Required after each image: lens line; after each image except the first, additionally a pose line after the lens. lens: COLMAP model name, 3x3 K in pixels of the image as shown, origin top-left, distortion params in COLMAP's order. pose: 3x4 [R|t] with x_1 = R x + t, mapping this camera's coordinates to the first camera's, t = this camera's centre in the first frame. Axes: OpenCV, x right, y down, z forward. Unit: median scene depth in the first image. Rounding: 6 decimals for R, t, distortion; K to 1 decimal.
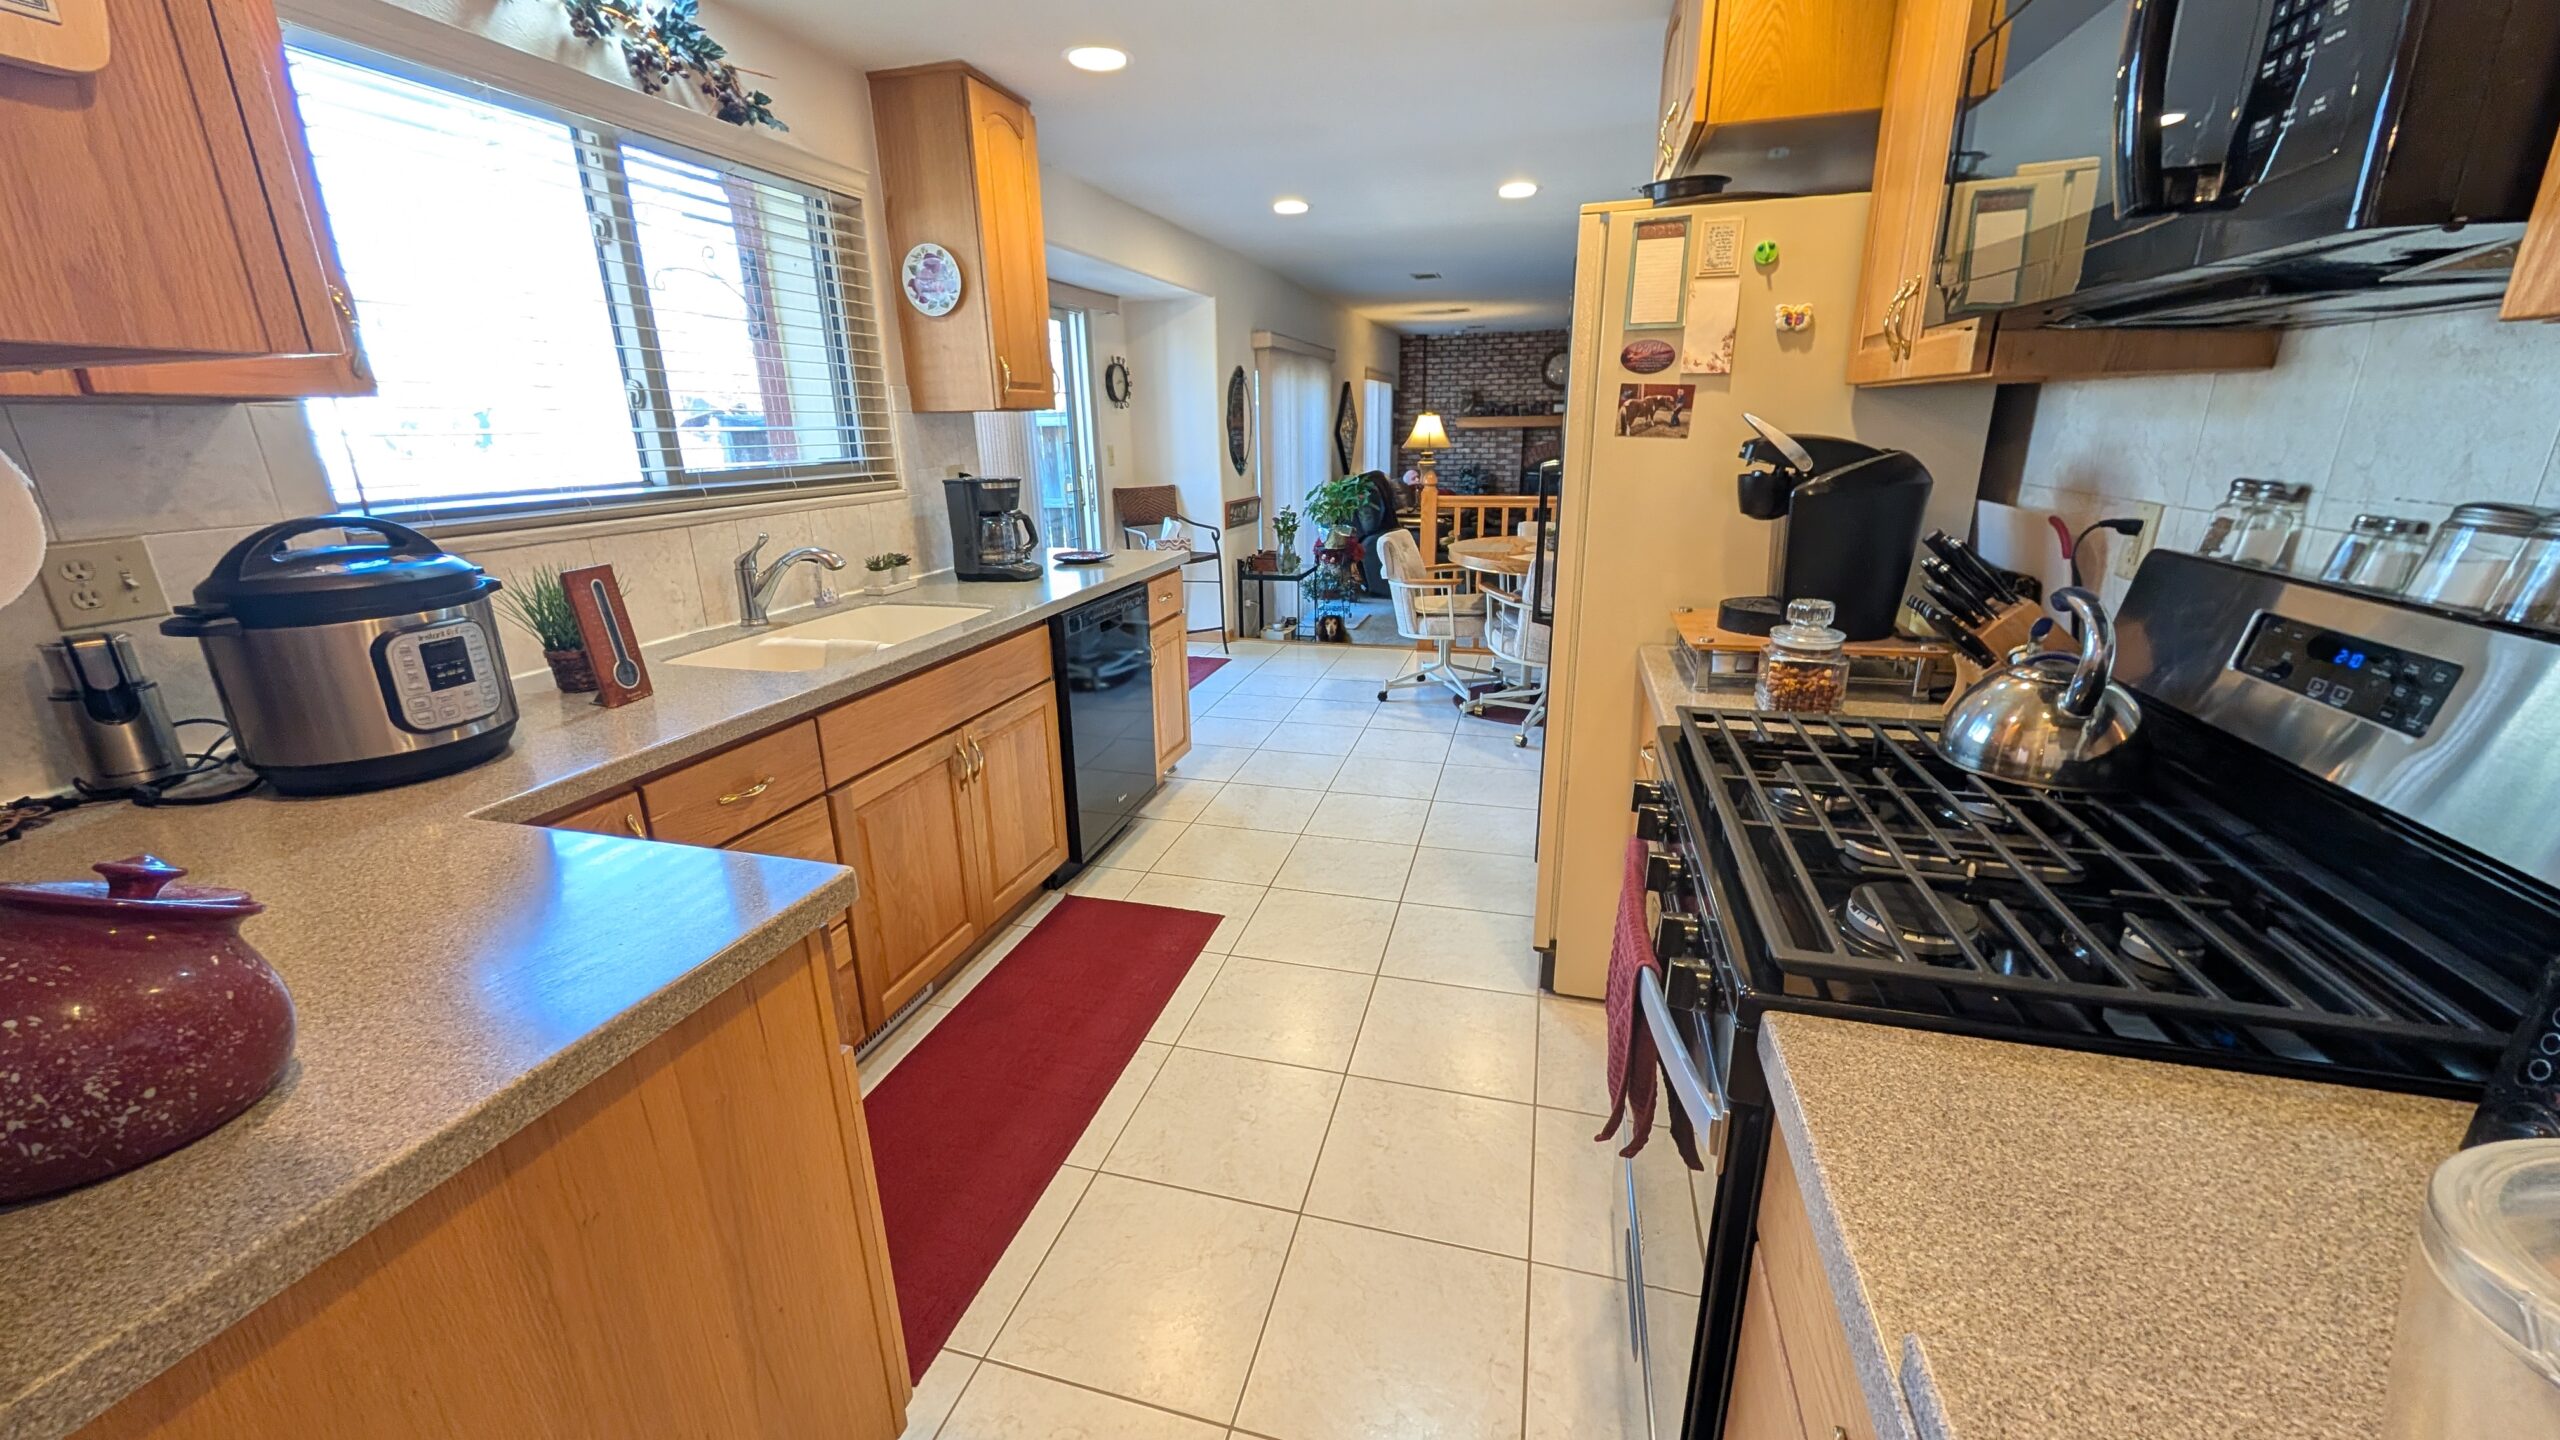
lens RADIAL K [[959.0, 0, 1270.2], [0, 959.0, 712.7], [0, 0, 1]] dist [-0.003913, 0.000706]
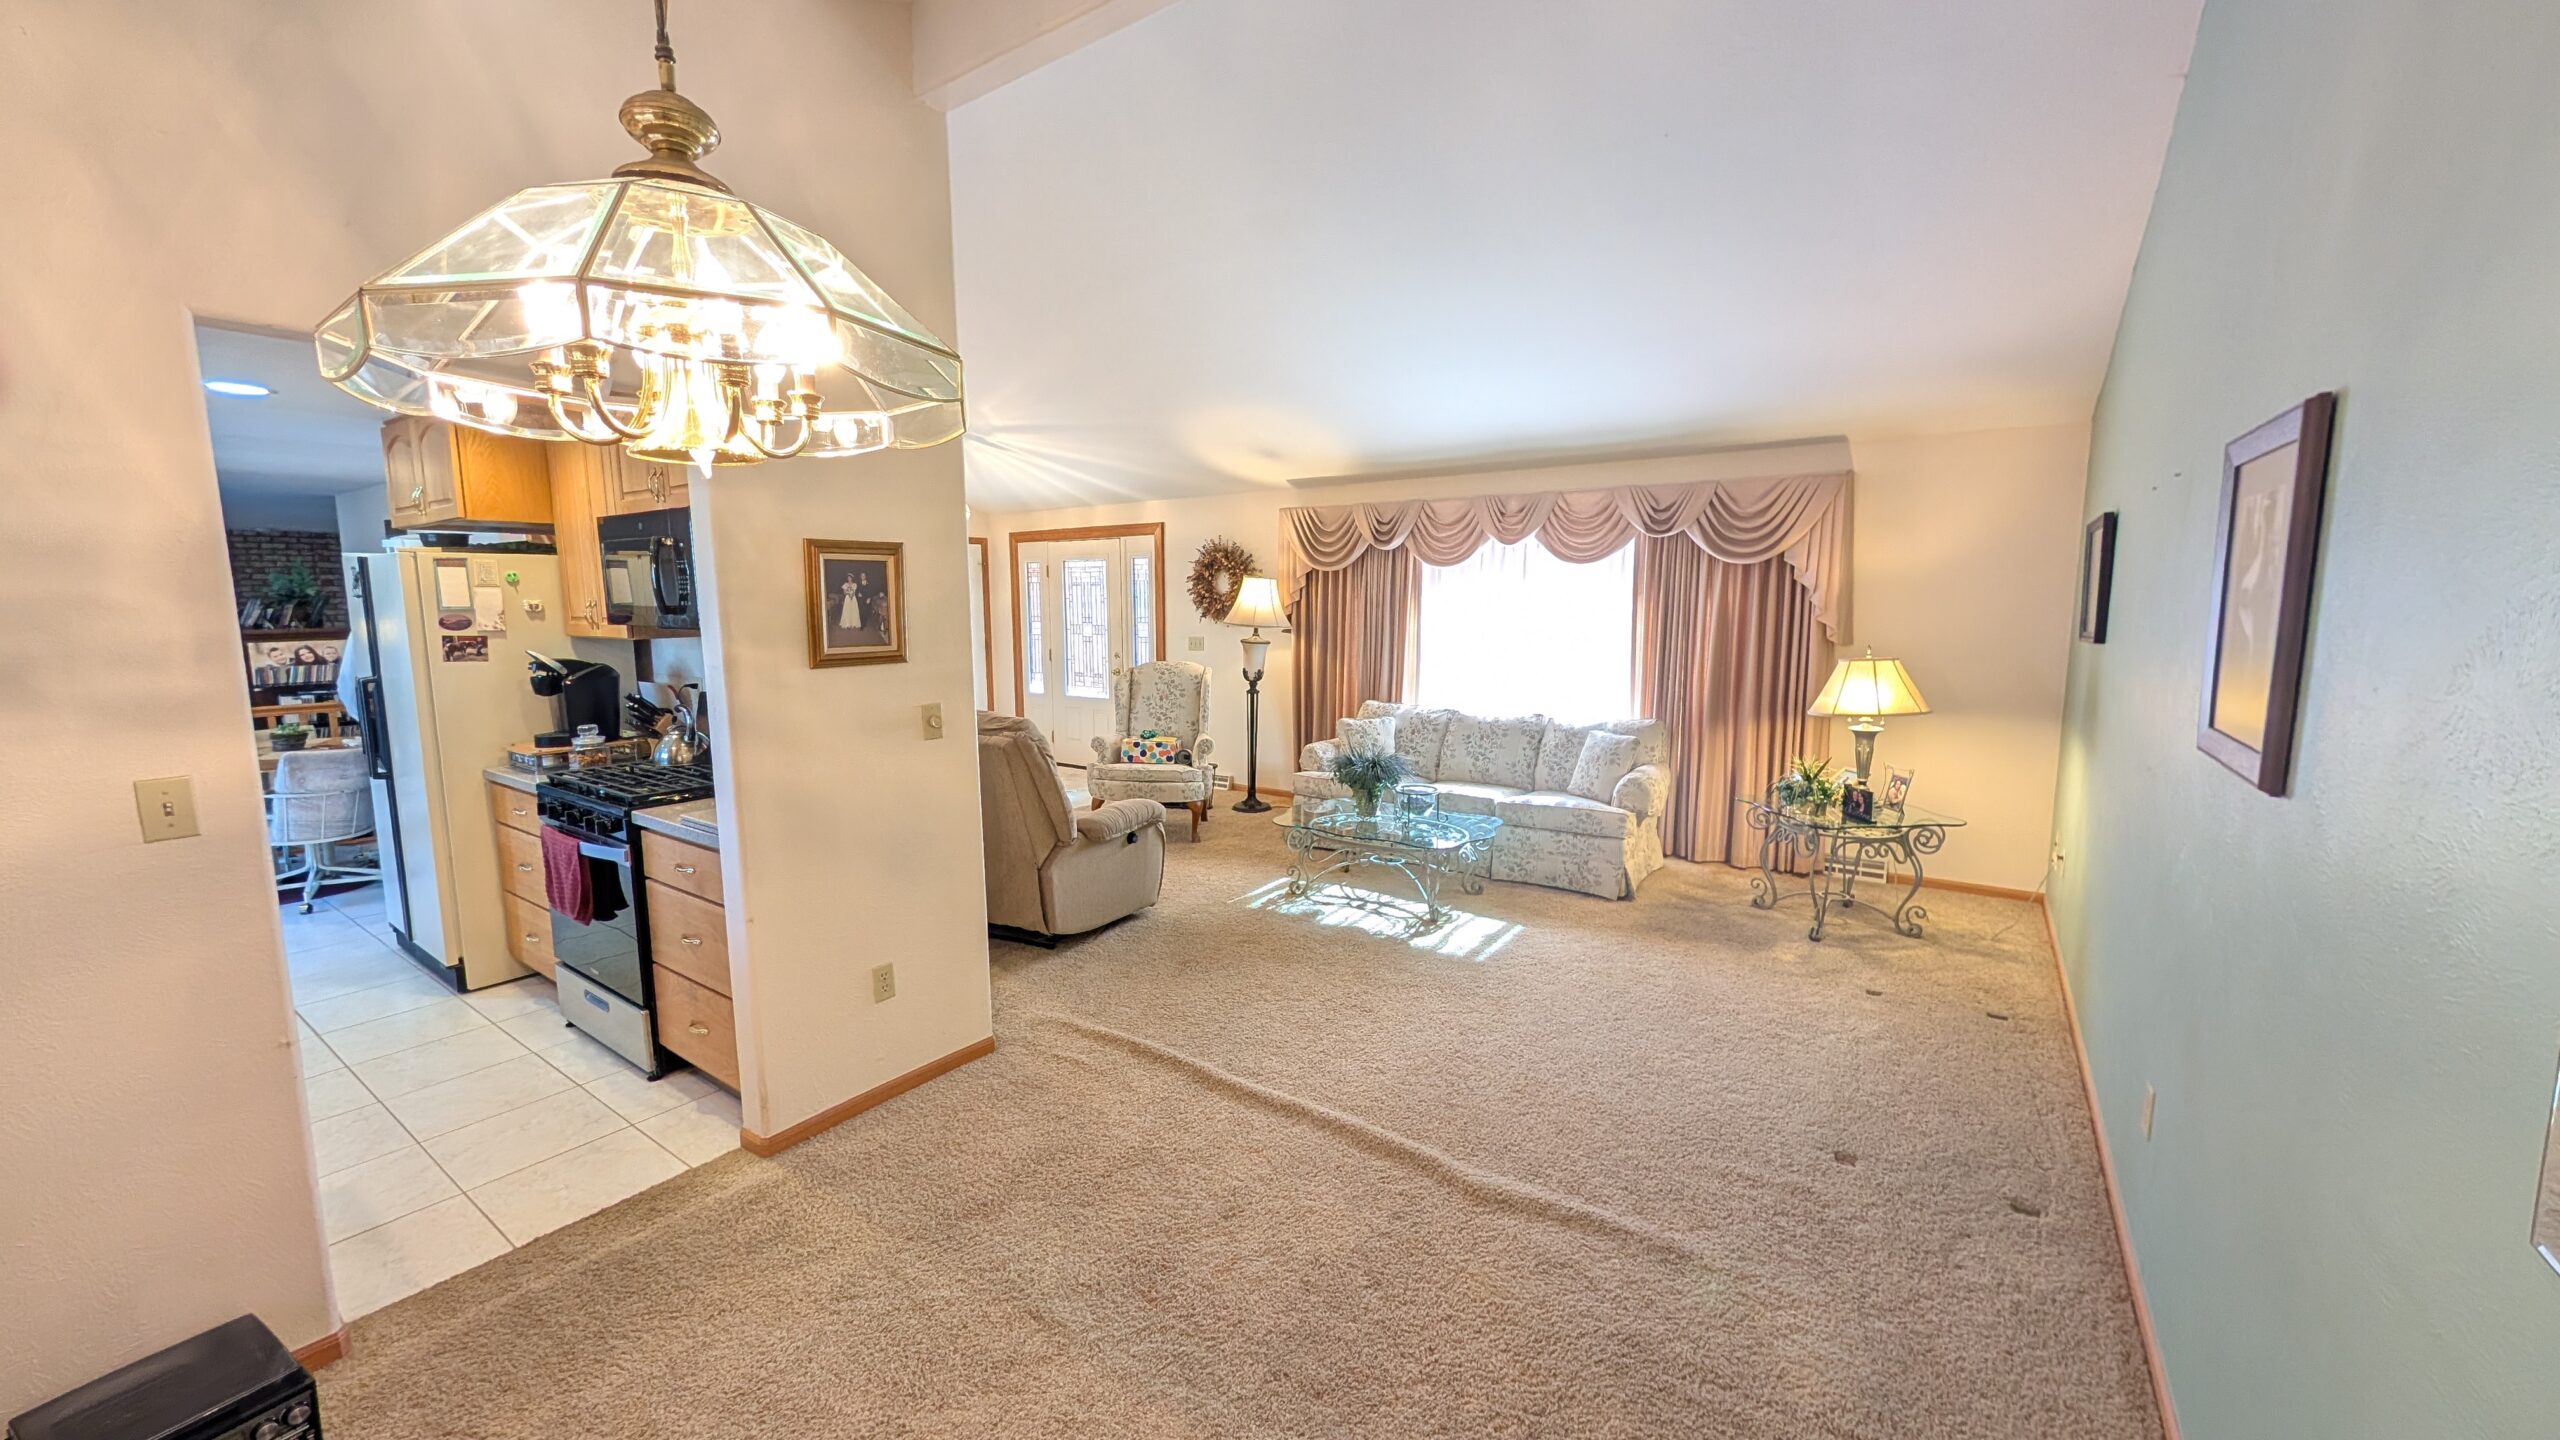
lens RADIAL K [[959.0, 0, 1271.4], [0, 959.0, 718.4], [0, 0, 1]] dist [-0.003913, 0.000706]
pose [[0.330726, -0.101974, 0.938201, -0.951038], [0.275869, 0.961168, 0.007224, 0.274456], [-0.902506, 0.256432, 0.346014, -1.183032]]
